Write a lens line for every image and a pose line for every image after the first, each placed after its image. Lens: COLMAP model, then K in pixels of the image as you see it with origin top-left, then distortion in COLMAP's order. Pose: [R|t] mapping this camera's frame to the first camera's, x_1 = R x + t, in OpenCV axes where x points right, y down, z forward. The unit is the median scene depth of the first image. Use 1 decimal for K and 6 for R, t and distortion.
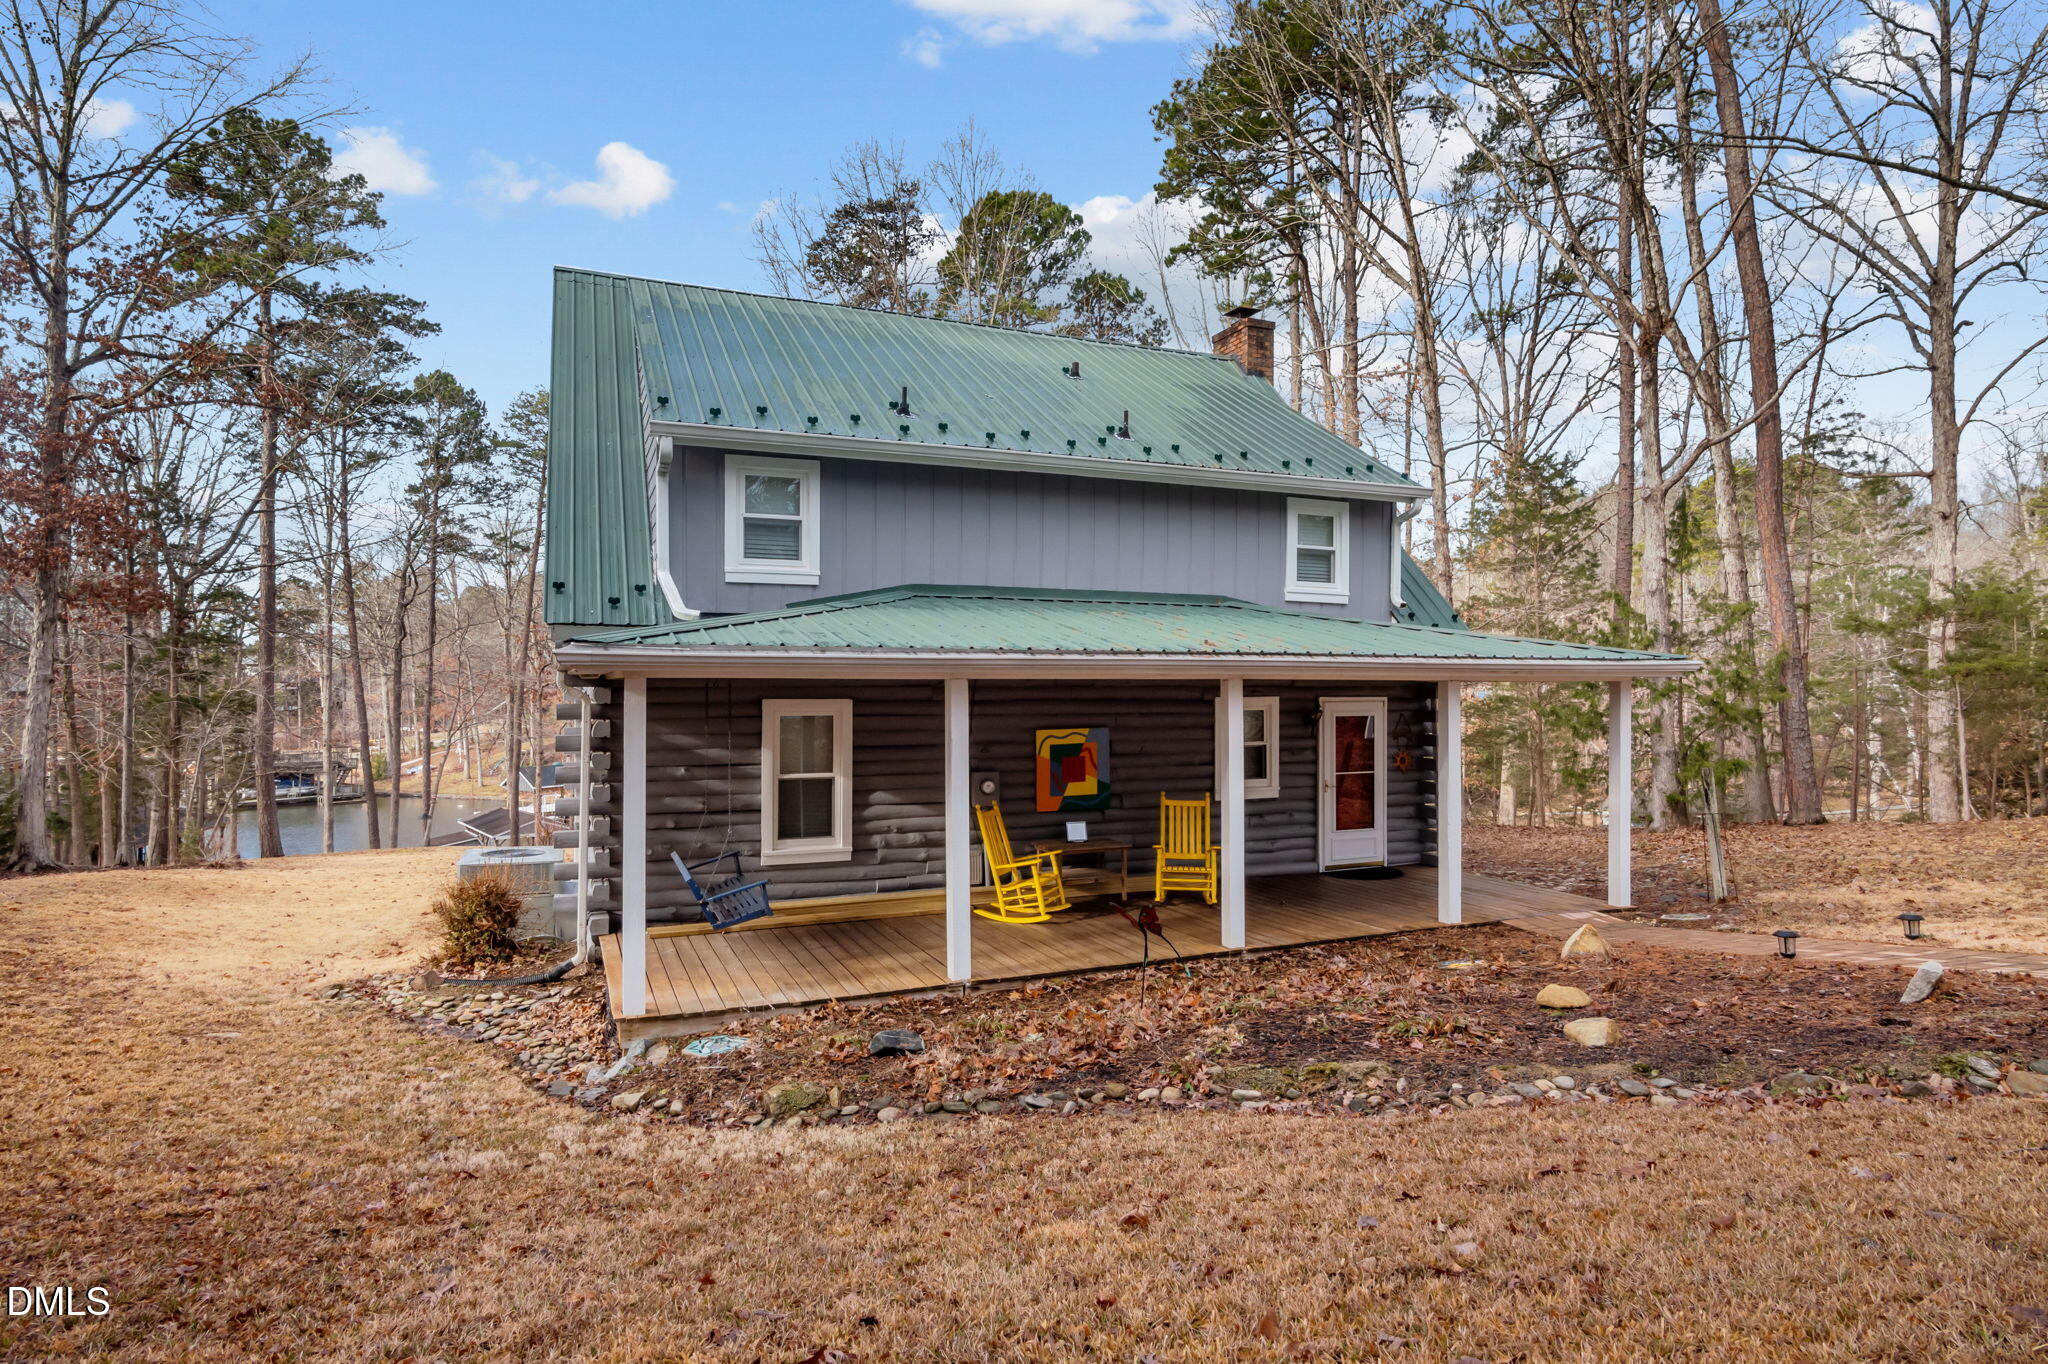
lens RADIAL K [[1110.5, 0, 1036.8], [0, 1110.5, 679.8], [0, 0, 1]] dist [-0.006242, 0.003733]
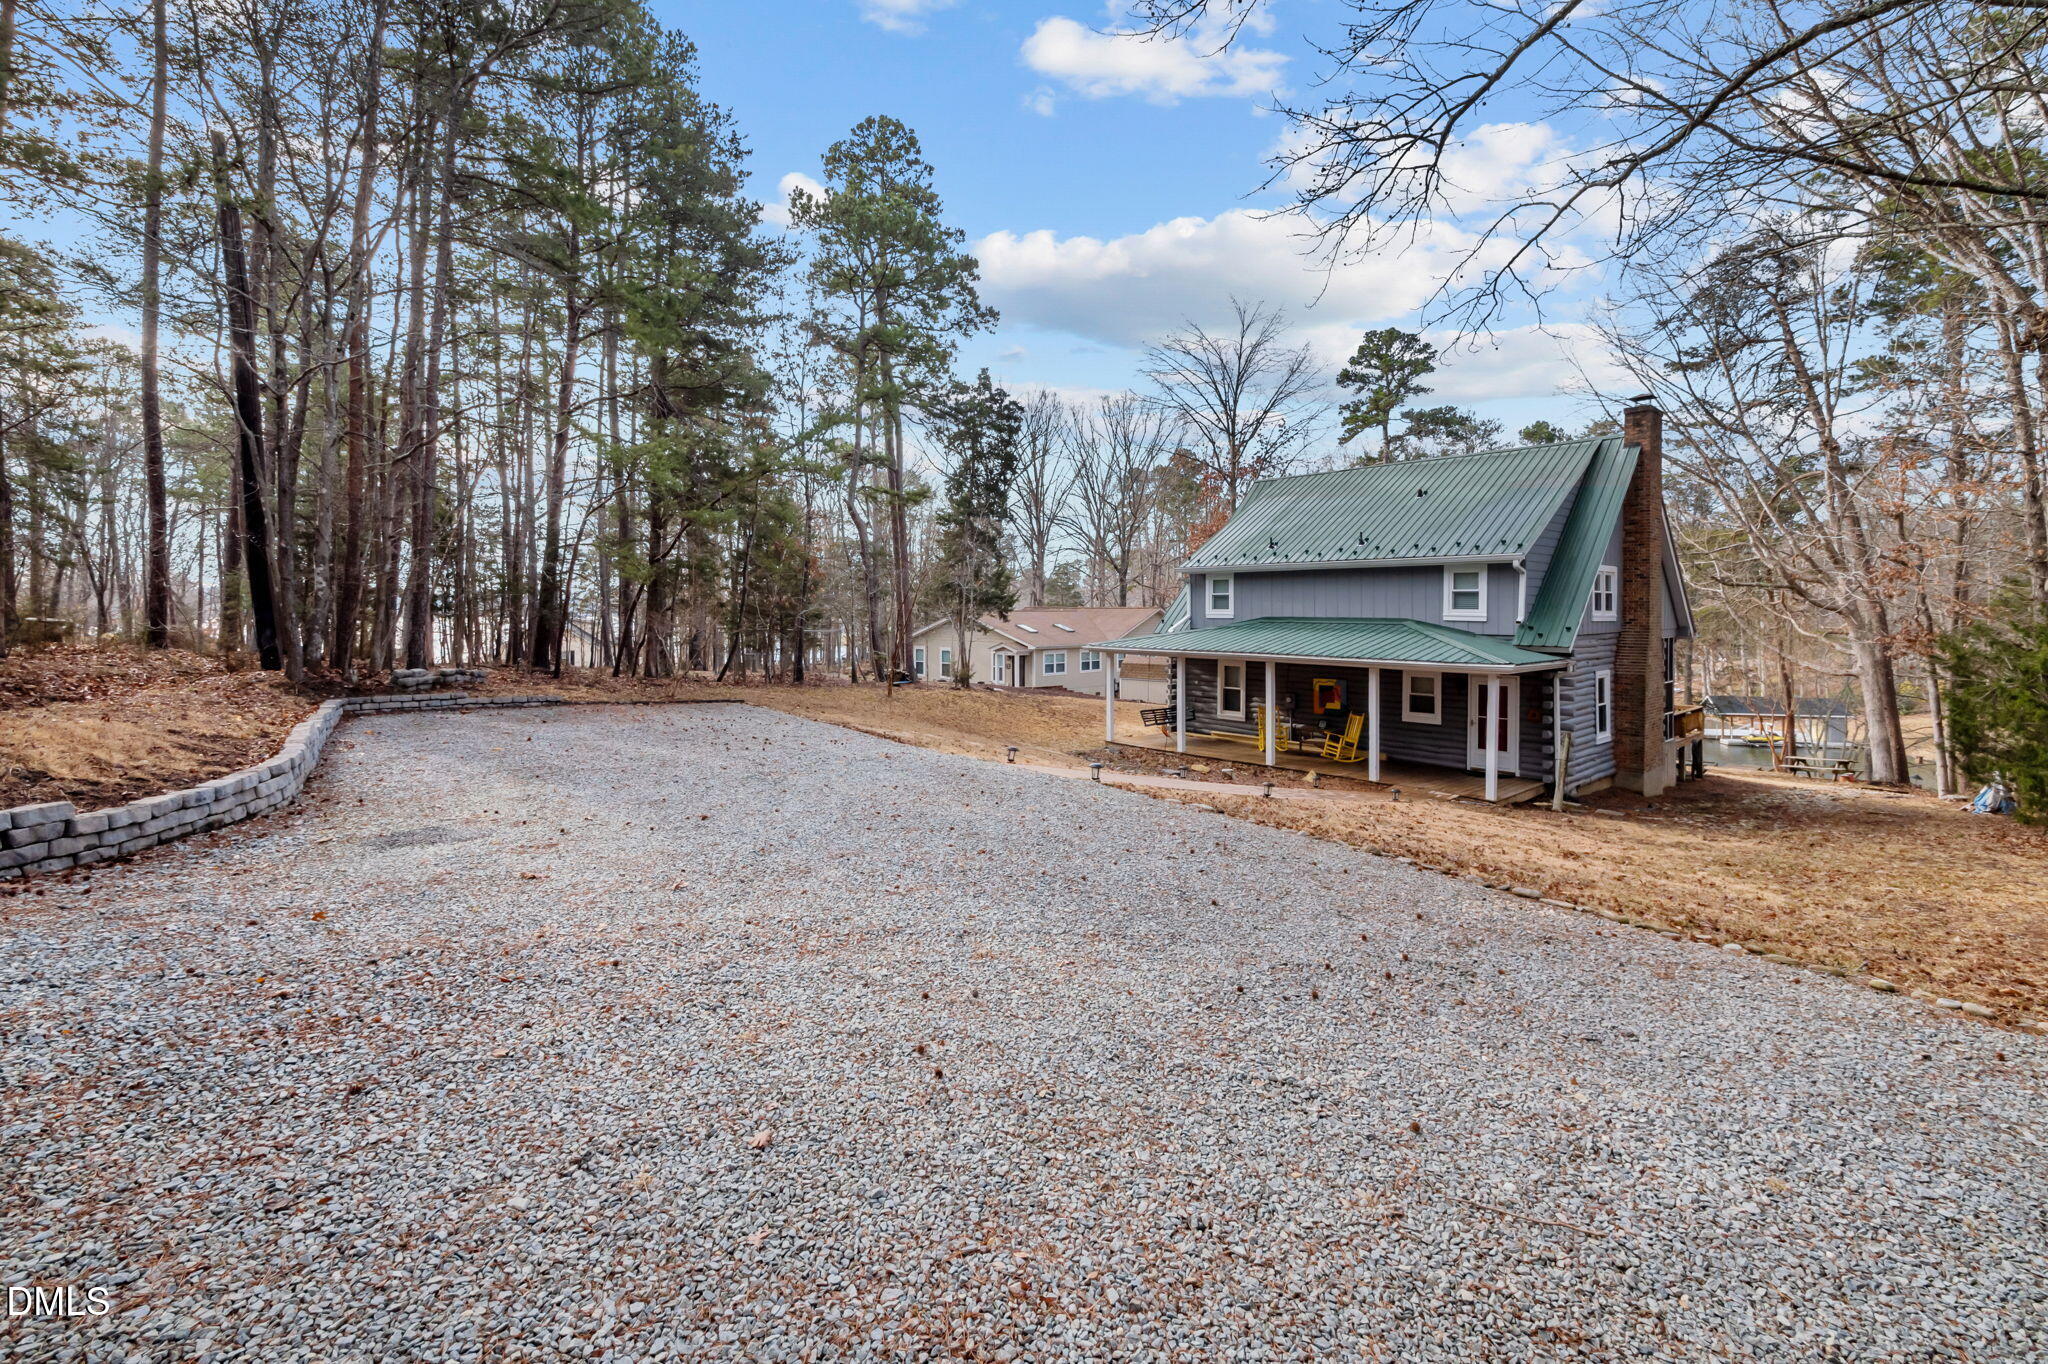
lens RADIAL K [[881.1, 0, 1016.1], [0, 881.1, 613.4], [0, 0, 1]] dist [-0.010238, 0.000959]
pose [[0.308081, 0.002840, -0.951356, 1.553809], [-0.002488, 0.999995, 0.002179, -0.092329], [0.951357, 0.001696, 0.308087, -0.157923]]
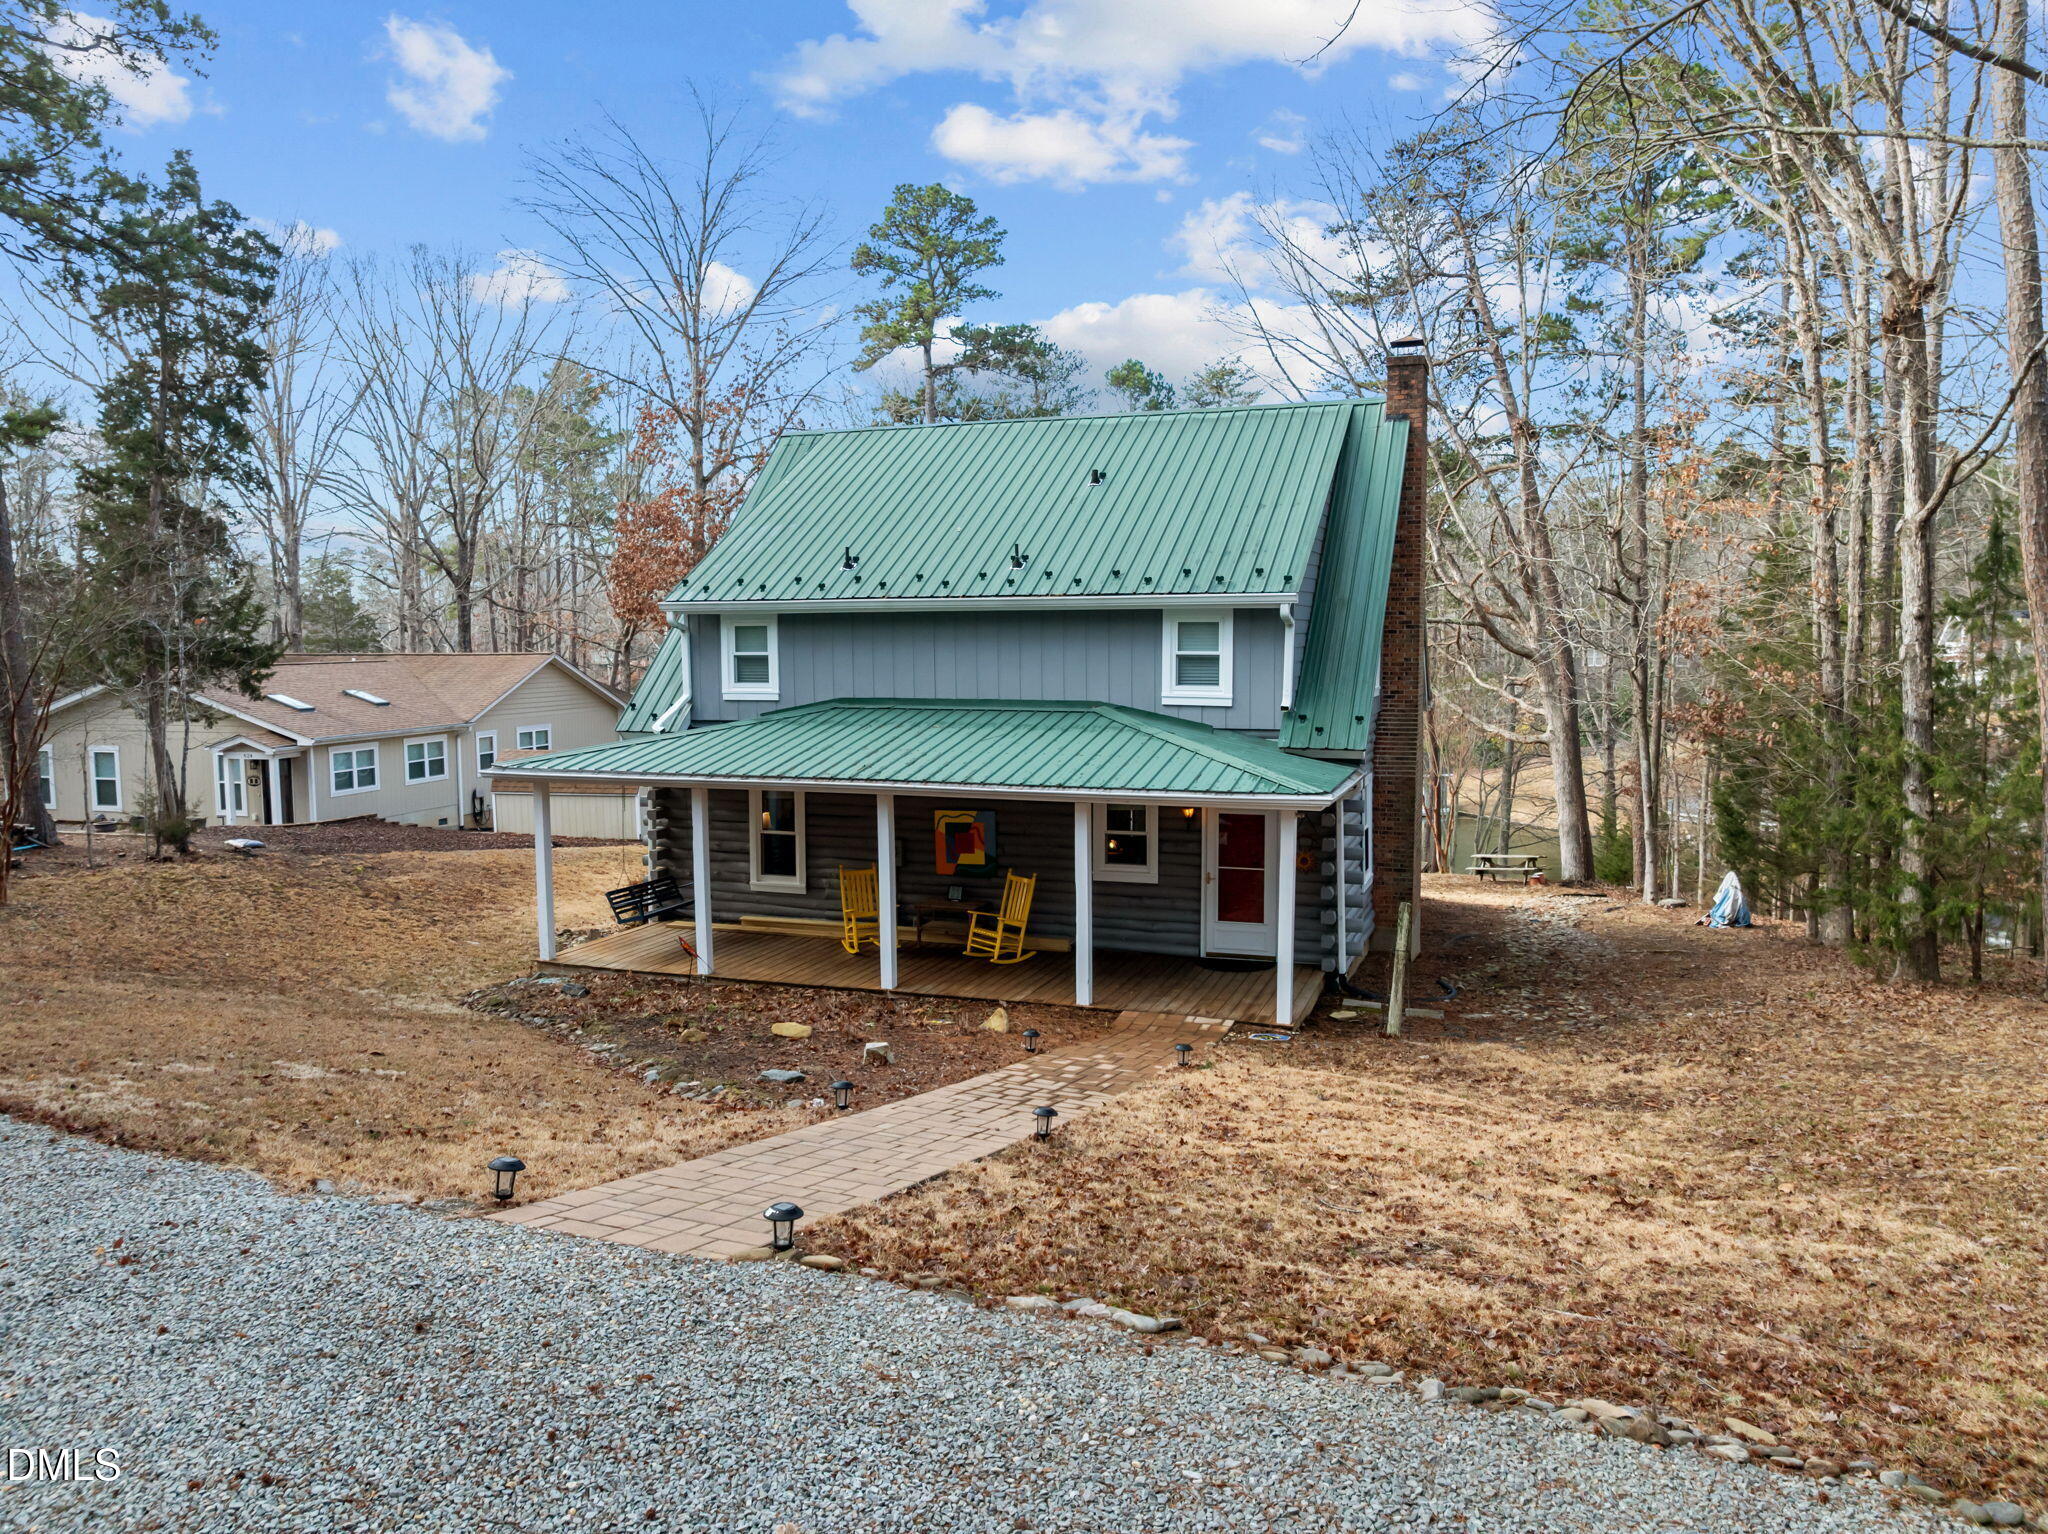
lens RADIAL K [[1451.3, 0, 1028.6], [0, 1451.3, 761.4], [0, 0, 1]] dist [-0.040886, 0.001076]
pose [[0.737246, 0.054270, -0.673441, 1.189978], [0.006159, 0.996187, 0.087022, -0.153564], [0.675596, -0.068304, 0.734101, -0.141338]]
